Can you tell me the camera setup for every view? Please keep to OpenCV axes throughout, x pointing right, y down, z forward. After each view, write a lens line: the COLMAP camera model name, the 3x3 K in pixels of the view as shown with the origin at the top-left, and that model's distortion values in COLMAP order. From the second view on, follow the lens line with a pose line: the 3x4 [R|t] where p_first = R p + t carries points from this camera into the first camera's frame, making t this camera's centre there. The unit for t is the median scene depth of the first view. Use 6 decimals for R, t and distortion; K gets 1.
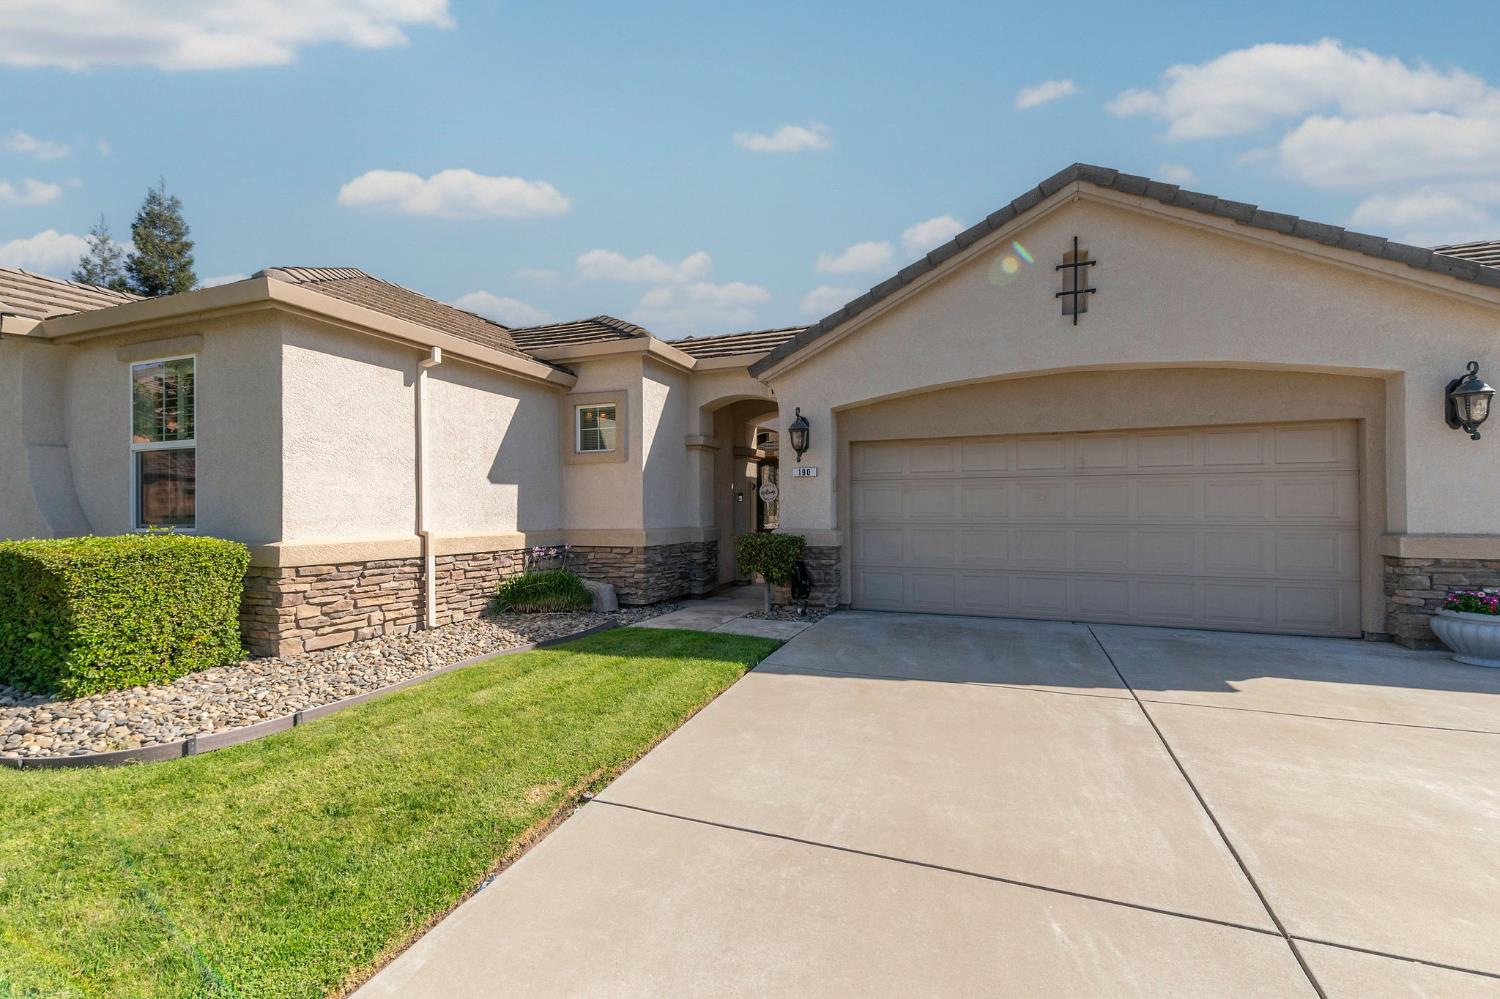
lens RADIAL K [[640.7, 0, 754.5], [0, 640.7, 506.6], [0, 0, 1]] dist [0.019707, -0.001304]
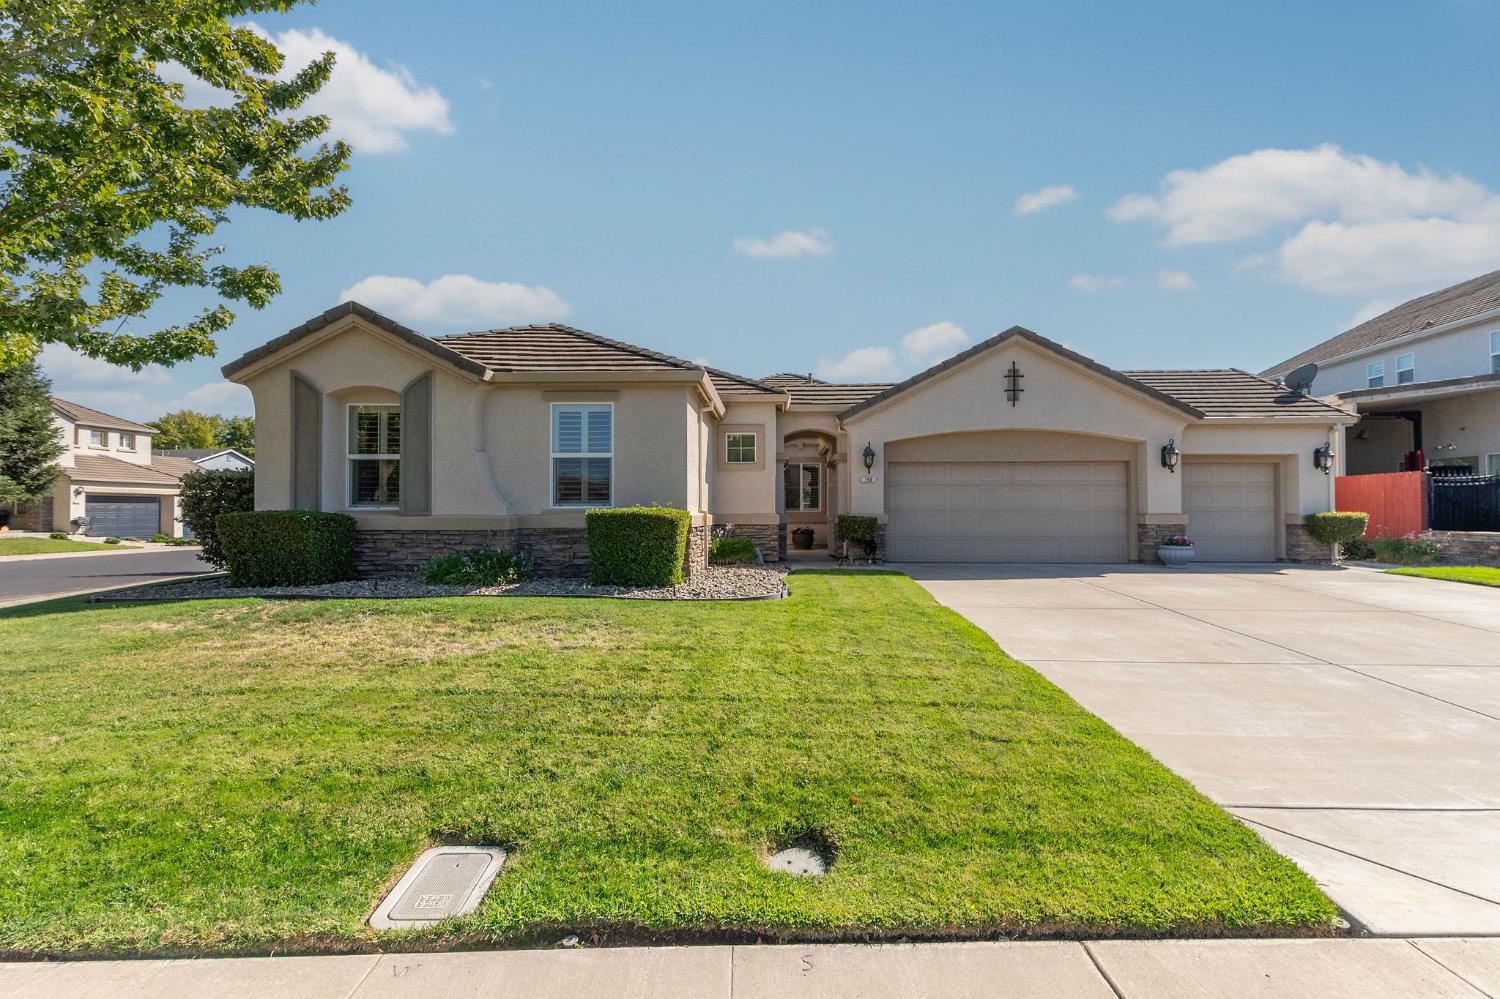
lens RADIAL K [[640.7, 0, 746.0], [0, 640.7, 496.1], [0, 0, 1]] dist [0.019707, -0.001304]
pose [[0.944182, 0.012724, 0.329179, -0.917619], [-0.005129, 0.999700, -0.023932, 0.037728], [-0.329385, 0.020908, 0.943964, -0.566231]]
